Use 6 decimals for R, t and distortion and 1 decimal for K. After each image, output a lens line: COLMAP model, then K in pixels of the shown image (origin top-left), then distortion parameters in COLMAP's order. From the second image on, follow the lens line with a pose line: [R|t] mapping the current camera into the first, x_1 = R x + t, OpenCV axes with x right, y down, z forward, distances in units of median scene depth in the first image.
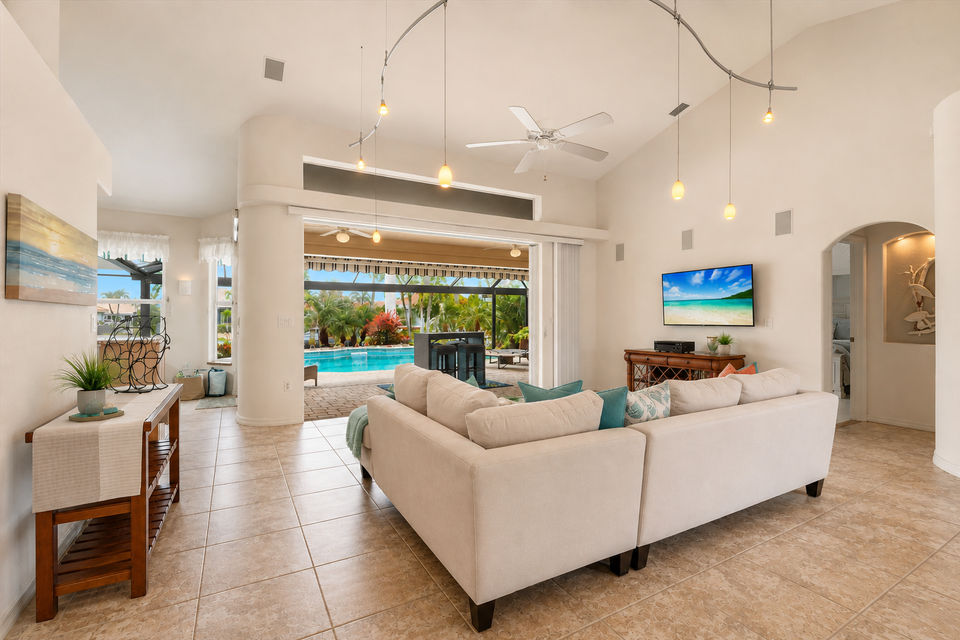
lens RADIAL K [[446.6, 0, 485.6], [0, 446.6, 314.5], [0, 0, 1]] dist [0.004229, 0.000325]
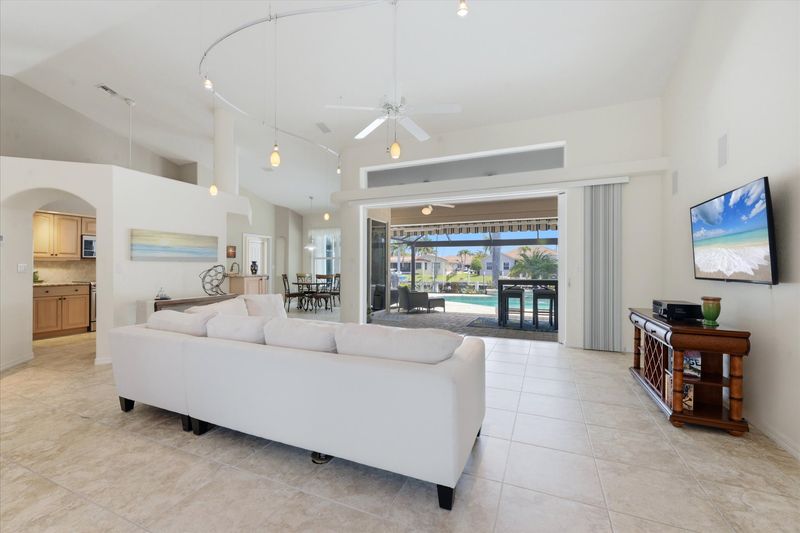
lens RADIAL K [[334.2, 0, 402.1], [0, 334.2, 269.3], [0, 0, 1]] dist [0.007244, -0.001157]
pose [[0.596216, 0.007814, -0.802786, 0.501605], [0.004024, 0.999911, 0.012721, 0.004273], [0.802814, -0.010814, 0.596132, 0.273276]]
